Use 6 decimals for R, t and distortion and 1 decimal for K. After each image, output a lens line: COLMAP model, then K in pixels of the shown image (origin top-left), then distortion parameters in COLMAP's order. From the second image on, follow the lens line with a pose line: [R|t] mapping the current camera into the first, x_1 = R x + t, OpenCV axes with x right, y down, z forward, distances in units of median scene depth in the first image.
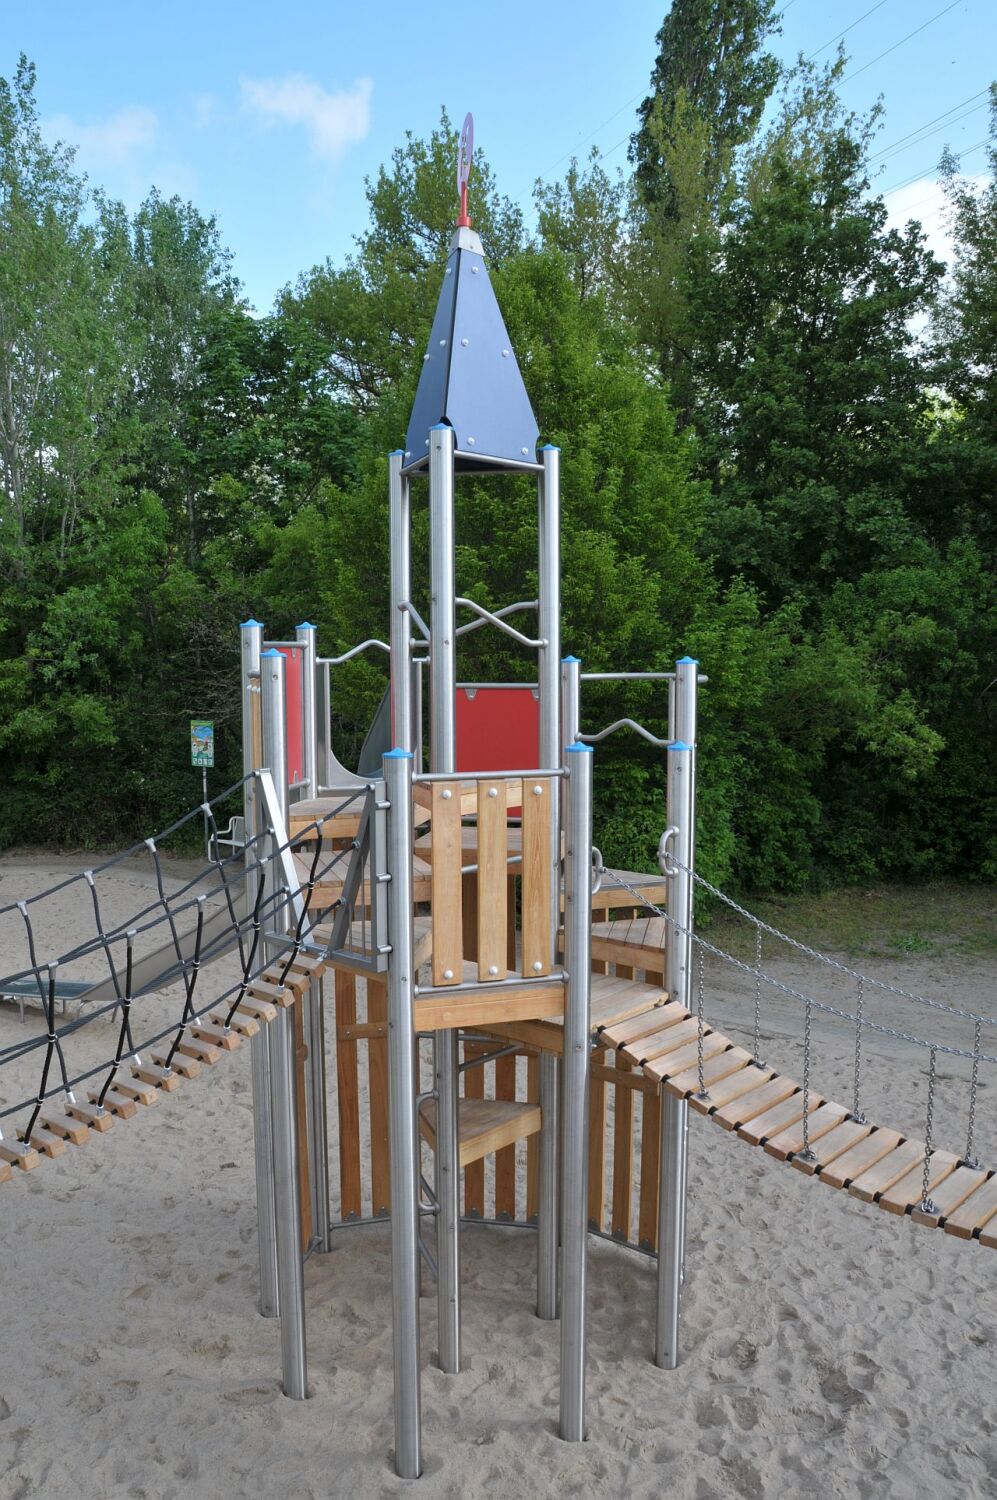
lens RADIAL K [[1165.0, 0, 503.8], [0, 1165.0, 737.3], [0, 0, 1]] dist [-0.089609, 0.000079]
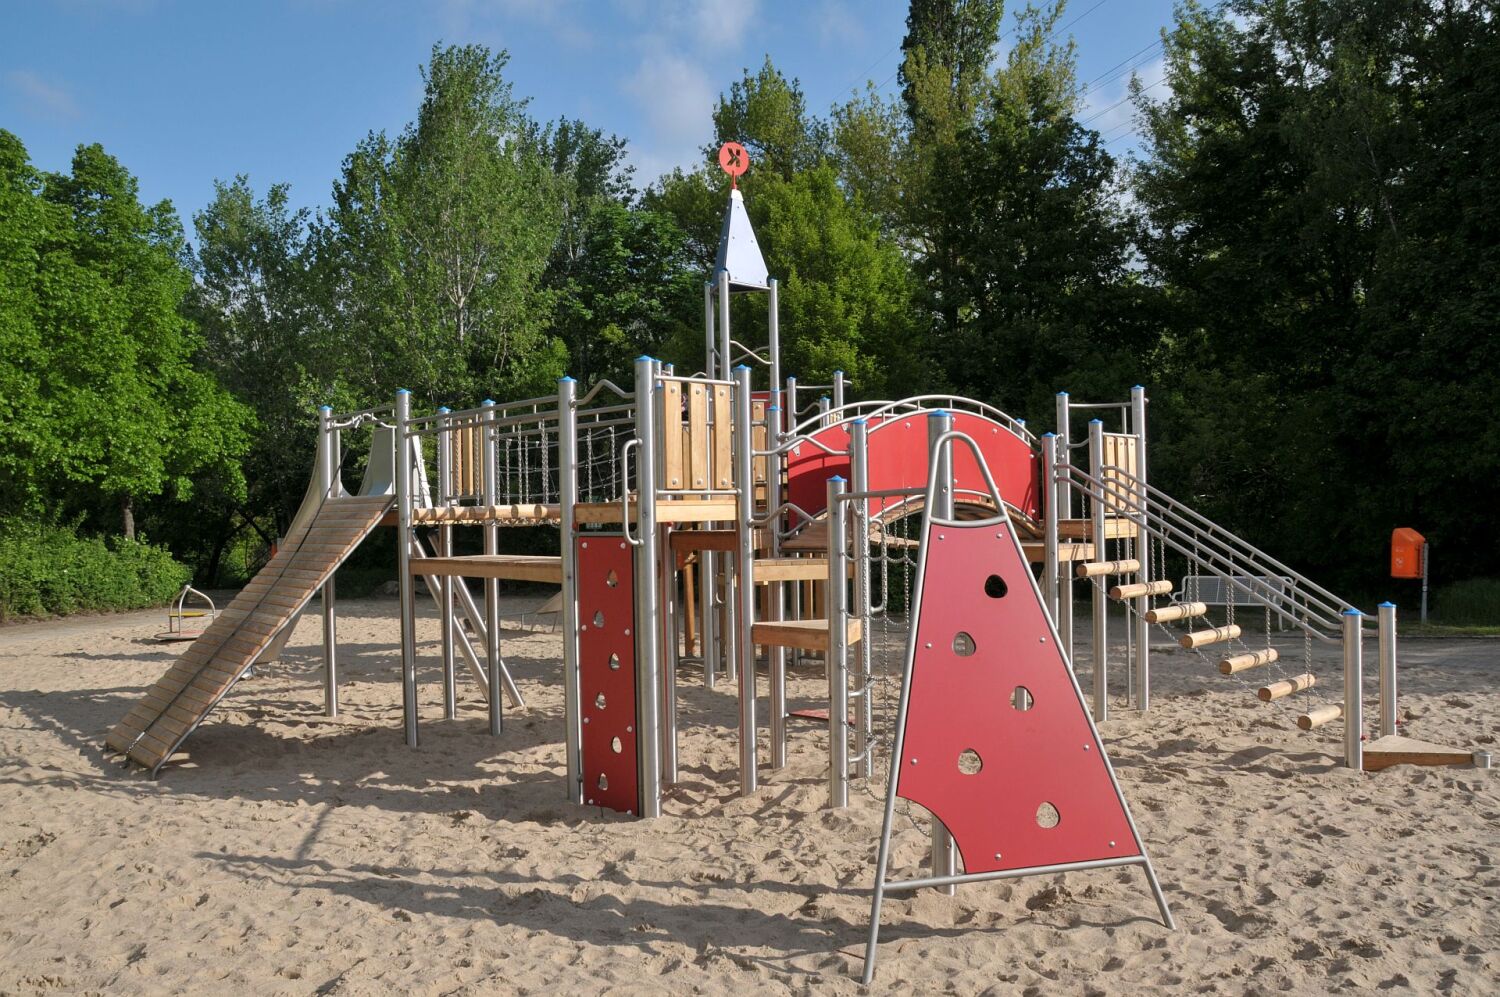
lens RADIAL K [[1165.0, 0, 747.0], [0, 1165.0, 510.4], [0, 0, 1]] dist [-0.089609, 0.000079]
pose [[0.994978, -0.017194, -0.098606, 0.063943], [0.008871, 0.996407, -0.084228, 0.124278], [0.099700, 0.082930, 0.991556, -0.391258]]
